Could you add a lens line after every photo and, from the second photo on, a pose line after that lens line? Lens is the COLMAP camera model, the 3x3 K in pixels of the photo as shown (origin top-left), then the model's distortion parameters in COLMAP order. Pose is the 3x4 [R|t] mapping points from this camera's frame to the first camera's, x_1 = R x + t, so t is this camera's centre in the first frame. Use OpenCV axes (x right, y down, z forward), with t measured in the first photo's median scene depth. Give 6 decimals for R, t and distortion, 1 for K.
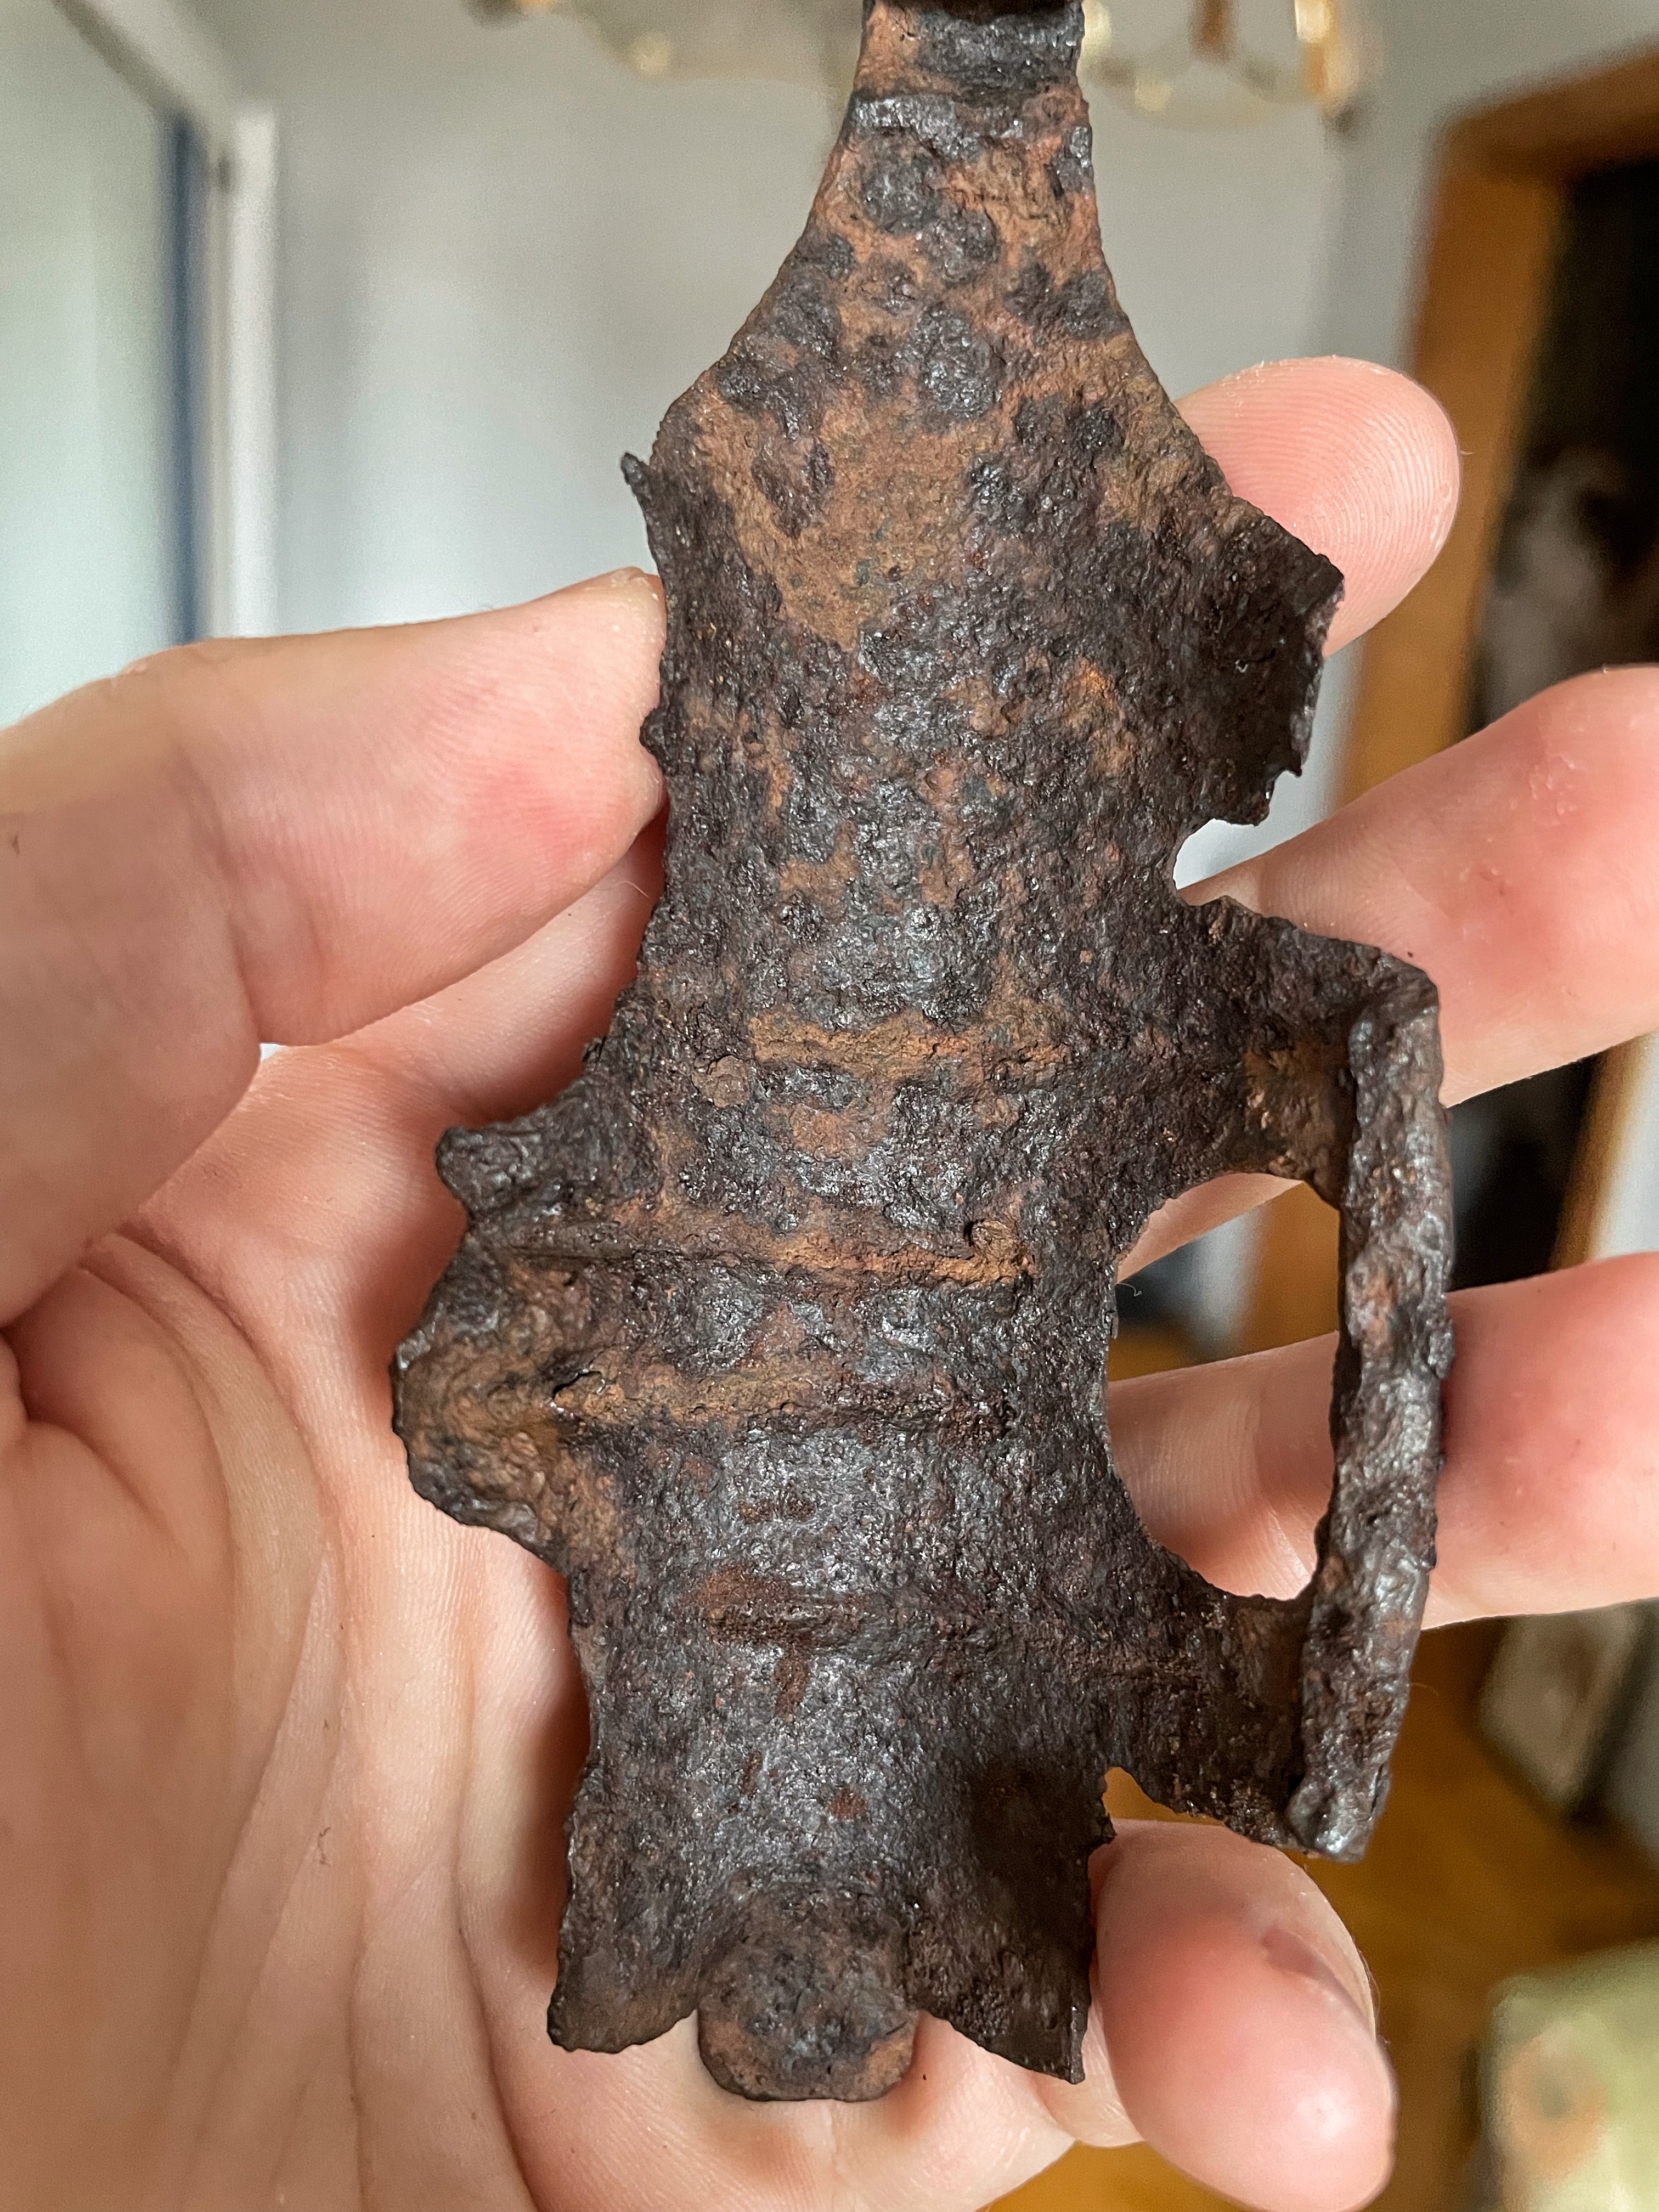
lens RADIAL K [[1777.2, 0, 829.5], [0, 1777.2, 1106.0], [0, 0, 1]] dist [0.103052, -0.354770]
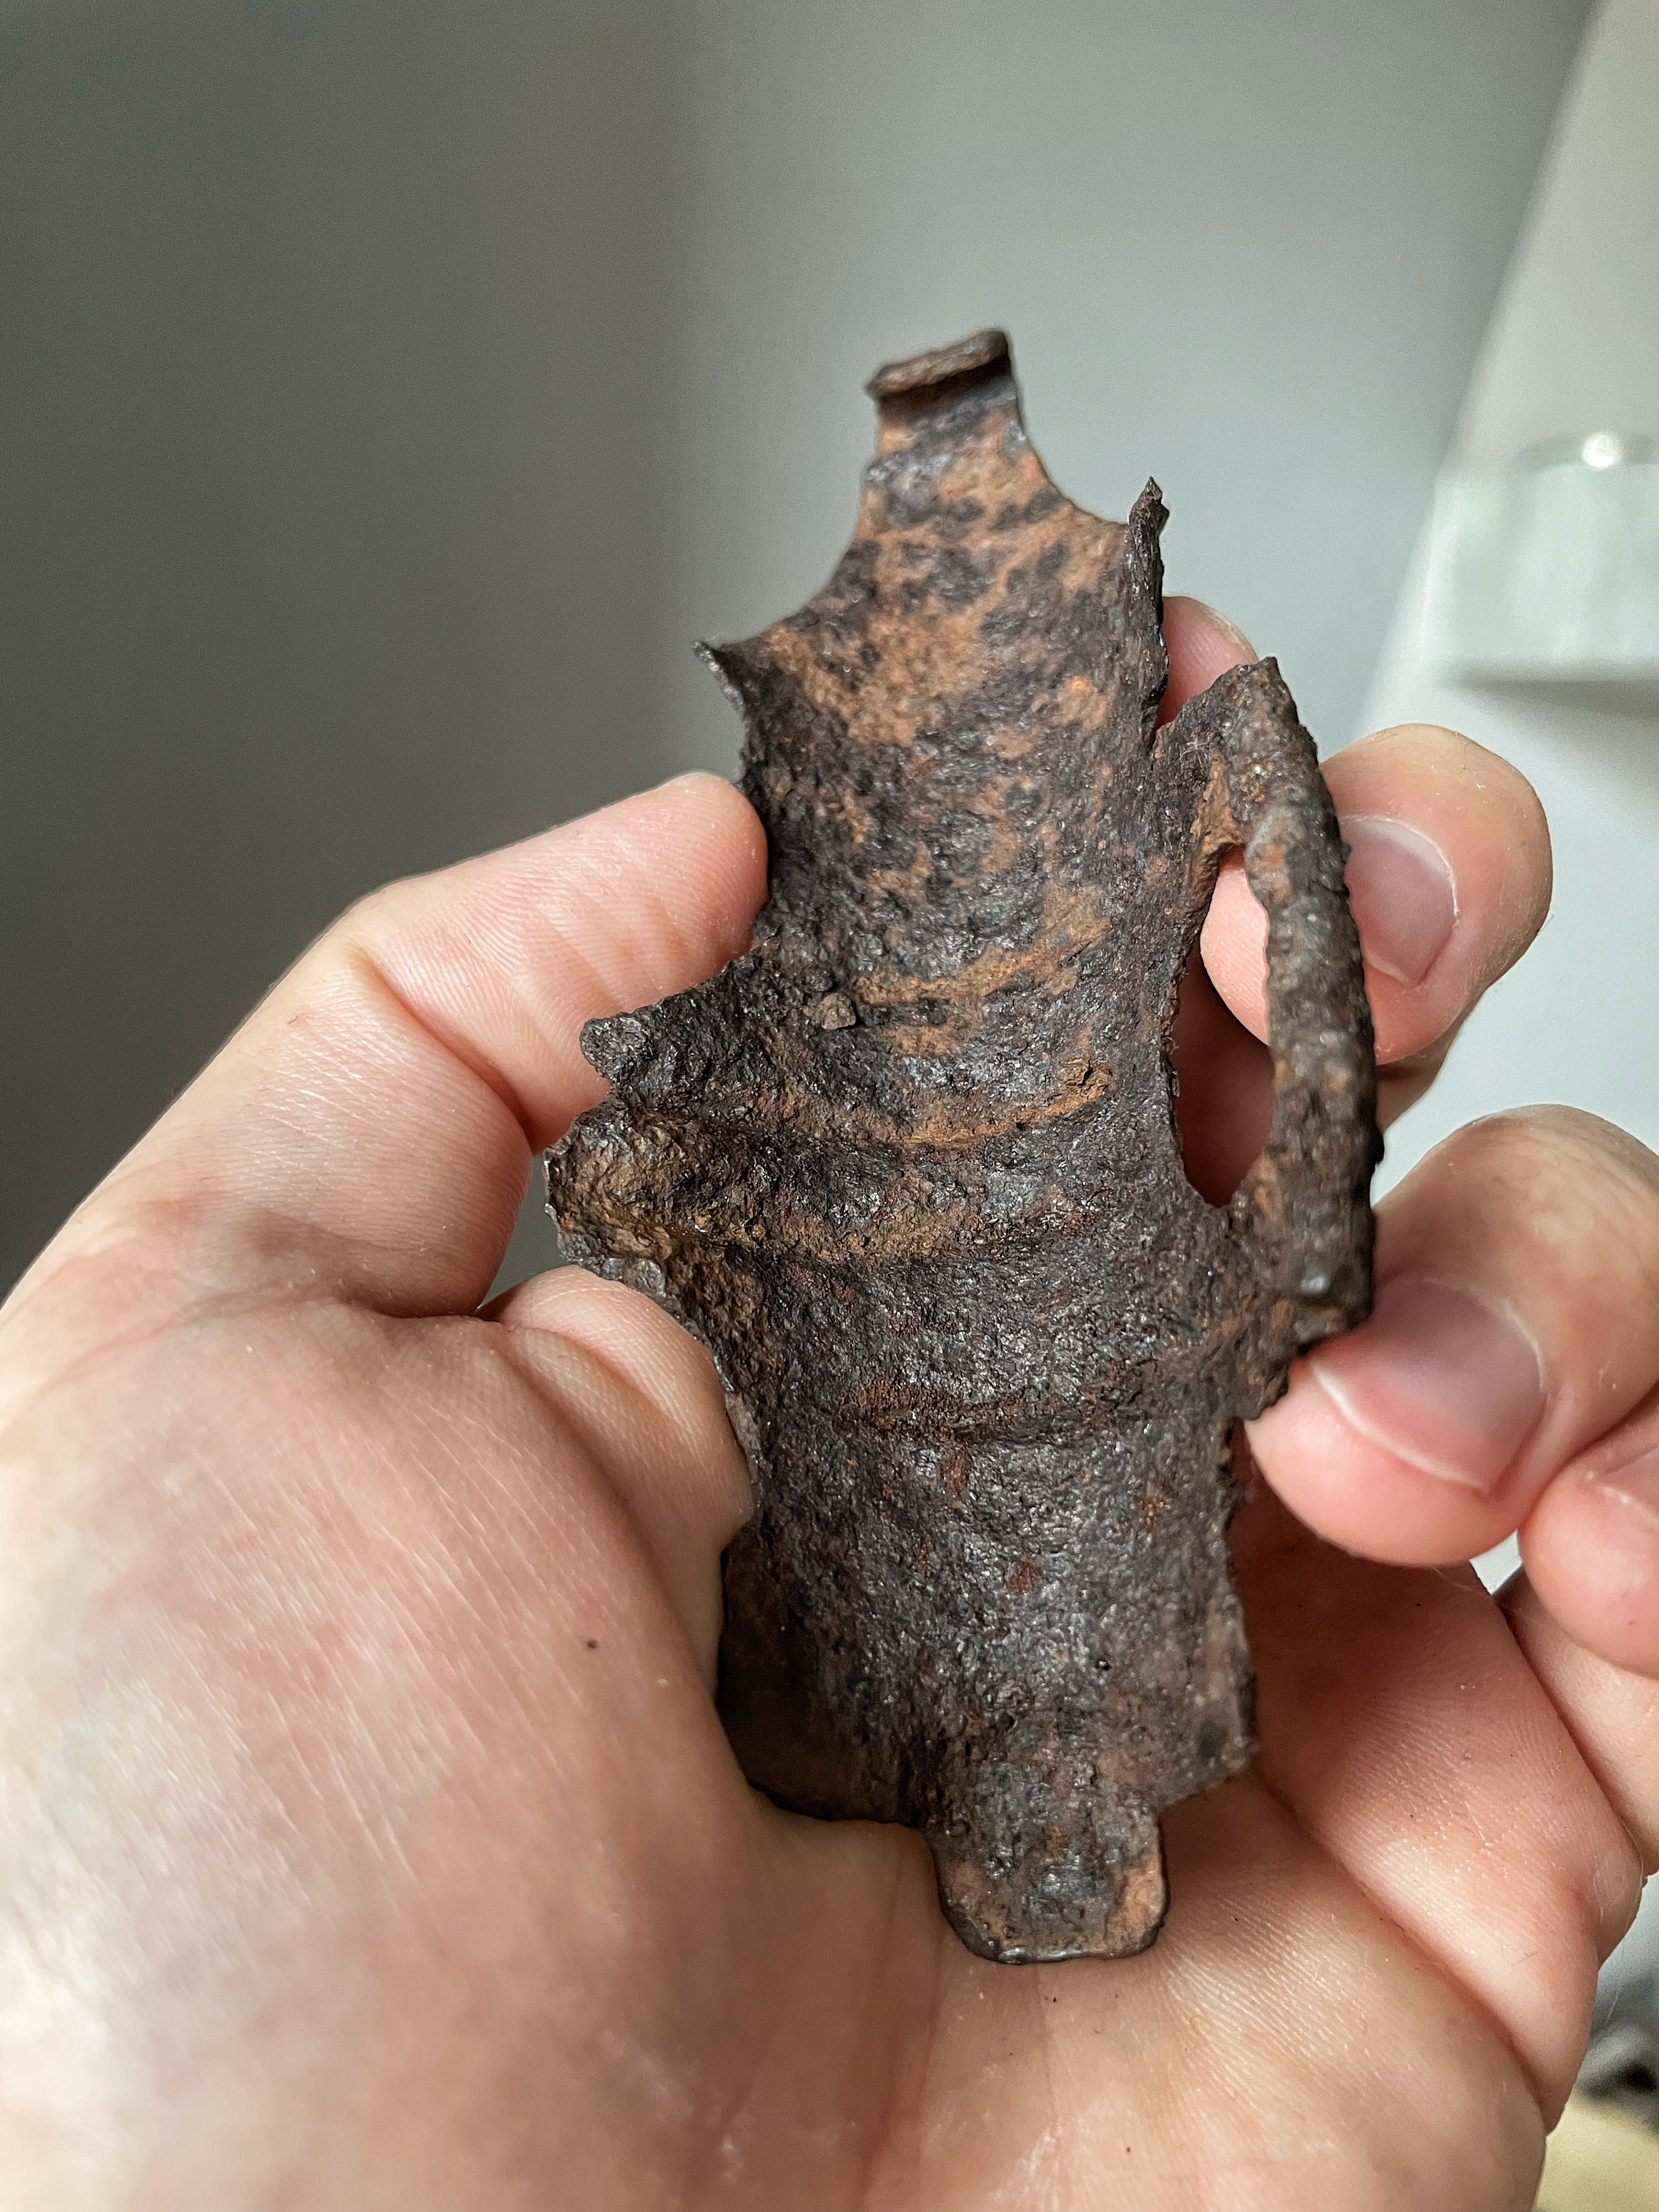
lens RADIAL K [[1775.2, 0, 829.5], [0, 1775.2, 1106.0], [0, 0, 1]] dist [0.089199, -0.222526]
pose [[0.883094, -0.312731, -0.349778, 0.351489], [0.086794, 0.841500, -0.533240, 0.699871], [0.461099, 0.440543, 0.770266, 0.058047]]
